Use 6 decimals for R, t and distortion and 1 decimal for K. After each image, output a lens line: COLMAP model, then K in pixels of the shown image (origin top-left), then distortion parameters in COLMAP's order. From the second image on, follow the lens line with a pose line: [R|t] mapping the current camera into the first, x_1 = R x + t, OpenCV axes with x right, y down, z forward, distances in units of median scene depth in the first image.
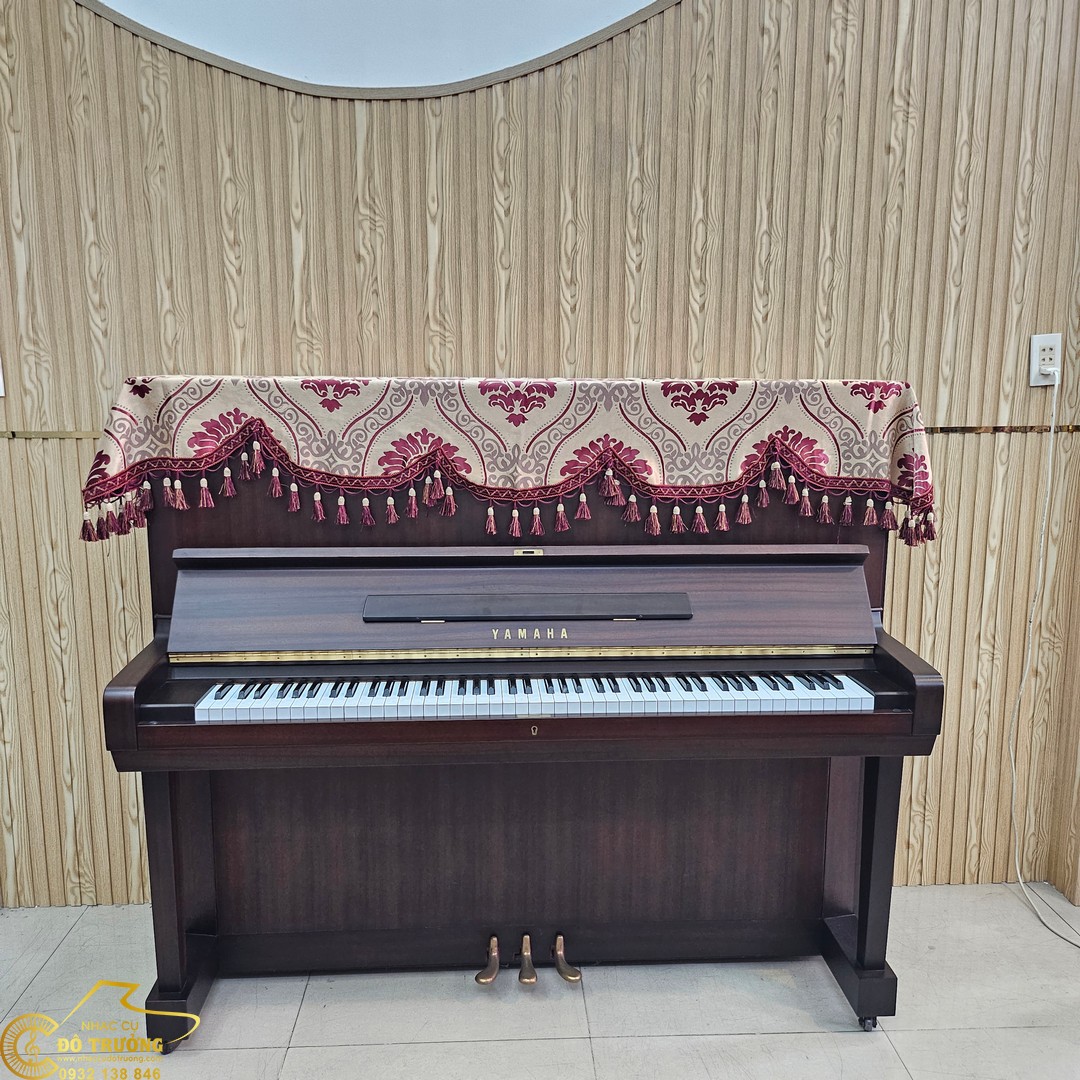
lens RADIAL K [[1021.8, 0, 540.0], [0, 1021.8, 540.0], [0, 0, 1]] dist [0.027753, -0.007970]
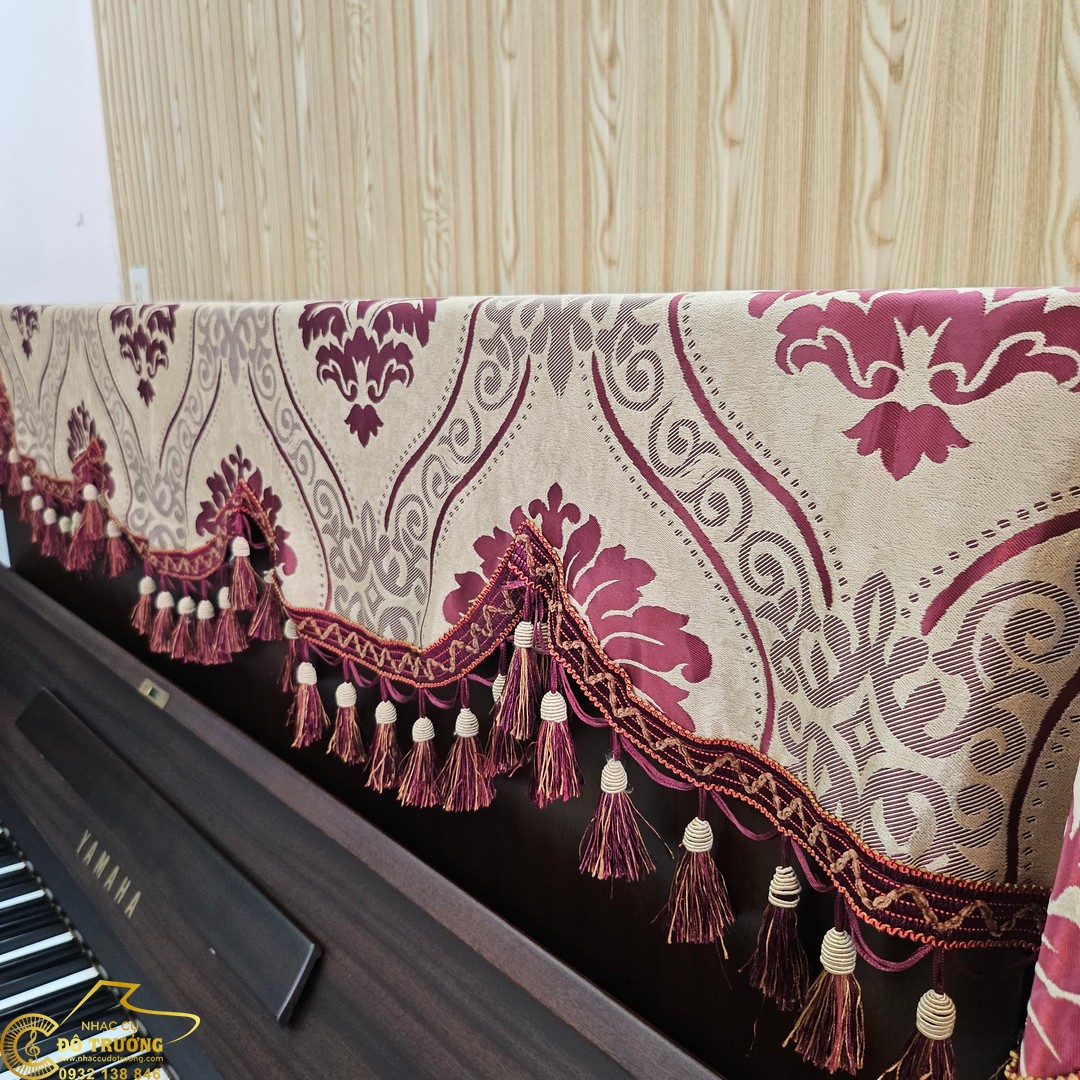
lens RADIAL K [[1028.7, 0, 558.3], [0, 1028.7, 544.4], [0, 0, 1]] dist [0.031457, -0.011903]
pose [[0.604494, 0.172378, -0.777736, 0.436421], [-0.123725, 0.984776, 0.122102, -0.128873], [0.786943, 0.022415, 0.616618, 0.862255]]
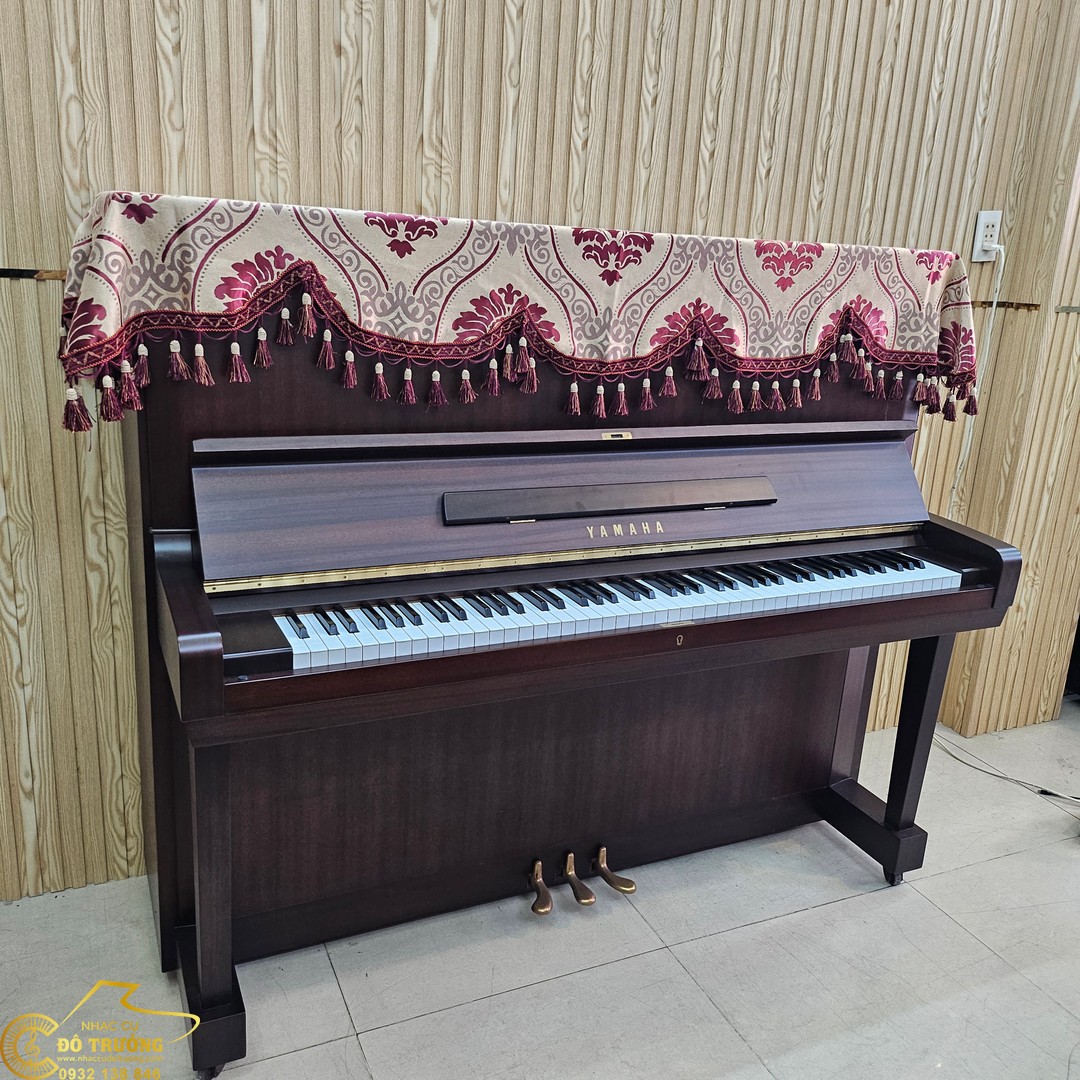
lens RADIAL K [[1025.0, 0, 550.0], [0, 1025.0, 533.9], [0, 0, 1]] dist [0.039288, -0.031466]
pose [[0.923535, -0.054870, 0.379568, -0.398859], [0.005578, 0.991529, 0.129764, -0.018261], [-0.383473, -0.117724, 0.916018, 0.218533]]
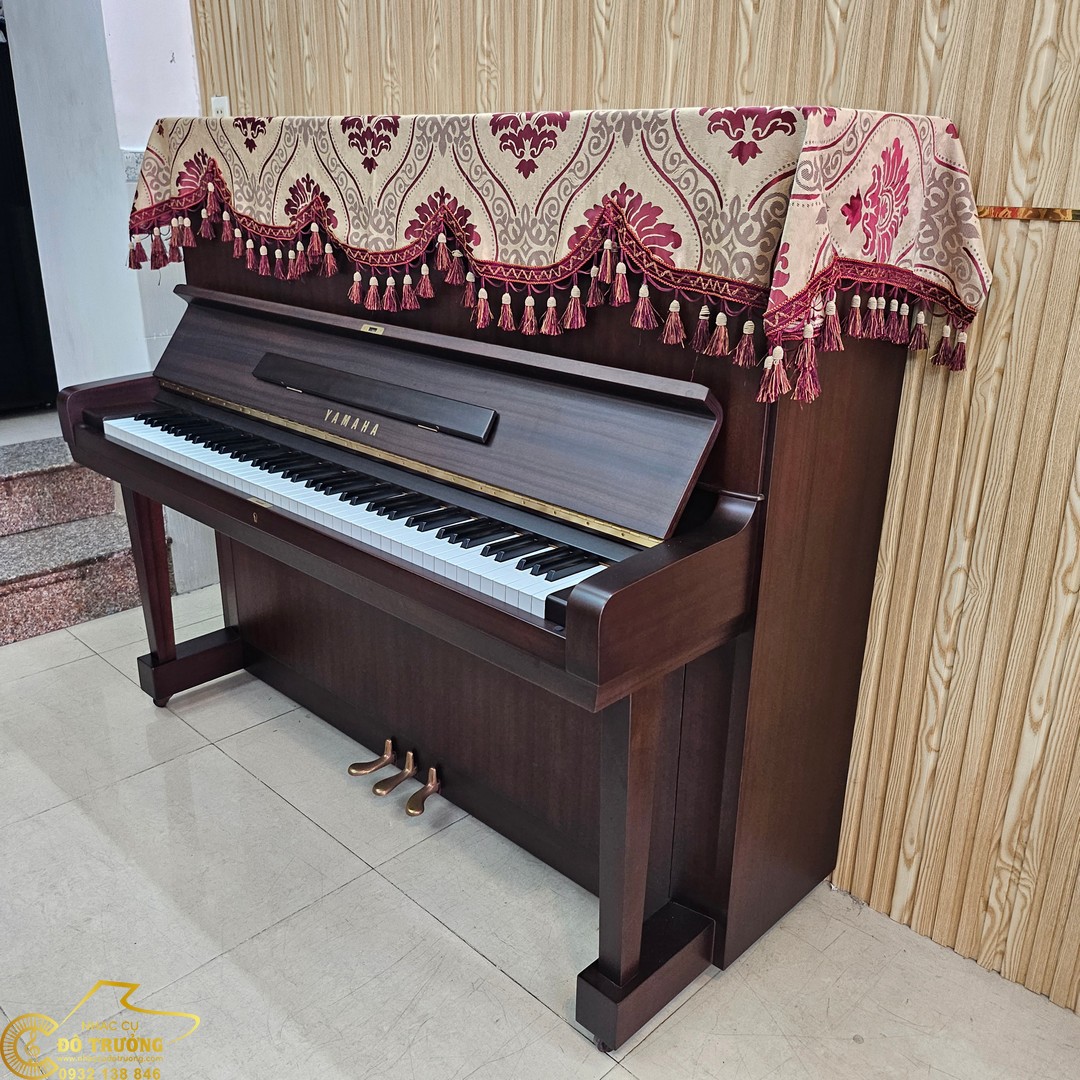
lens RADIAL K [[1021.8, 0, 540.0], [0, 1021.8, 540.0], [0, 0, 1]] dist [0.027753, -0.007970]
pose [[0.674166, 0.265490, -0.689213, 0.724835], [-0.136080, 0.961834, 0.237396, -0.040857], [0.725935, -0.066256, 0.684564, 0.504287]]
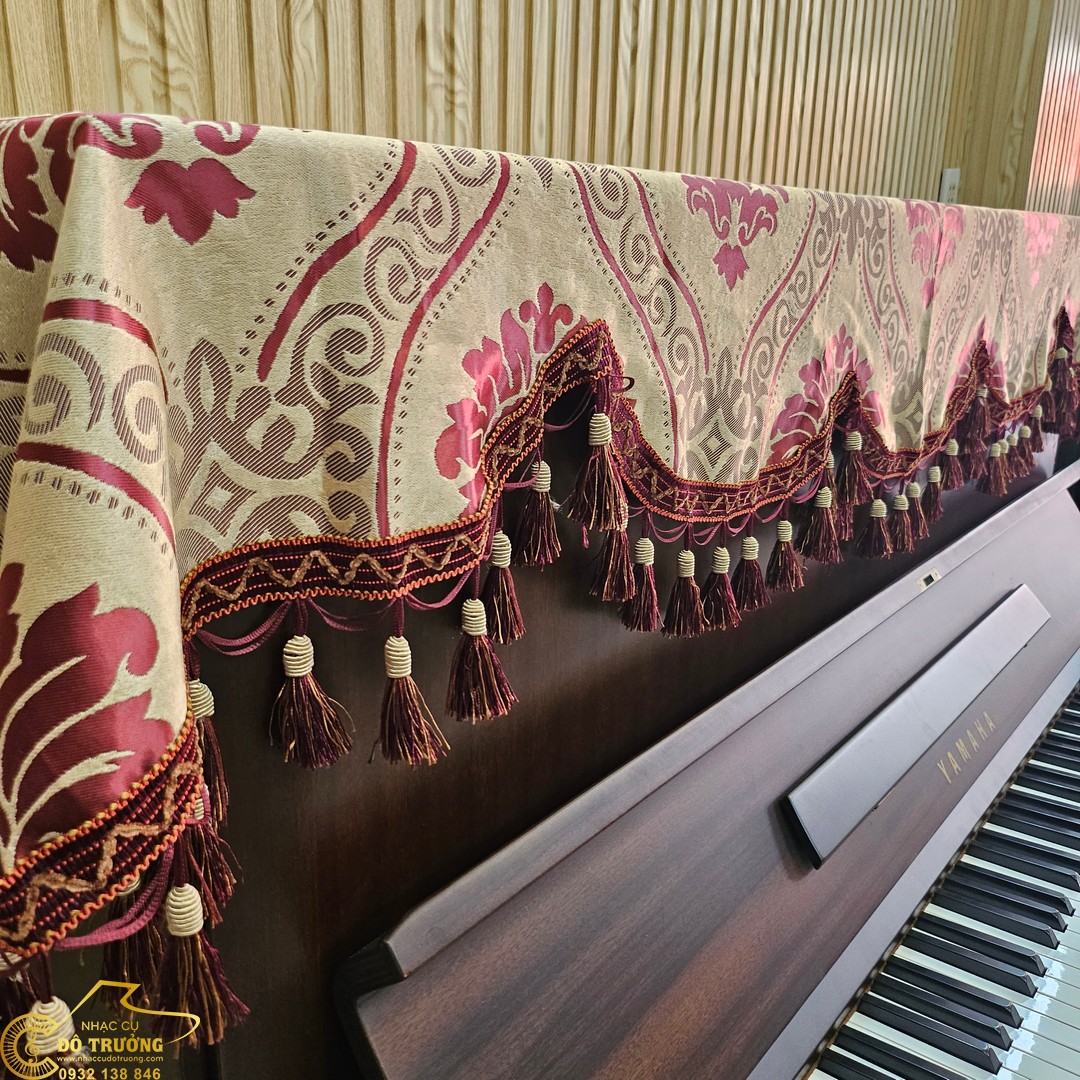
lens RADIAL K [[1044.2, 0, 538.7], [0, 1044.2, 520.3], [0, 0, 1]] dist [0.016739, -0.016381]
pose [[0.661001, -0.190822, 0.725717, -0.475515], [0.107813, 0.981242, 0.159812, -0.111132], [-0.742600, -0.027394, 0.669175, 0.815351]]
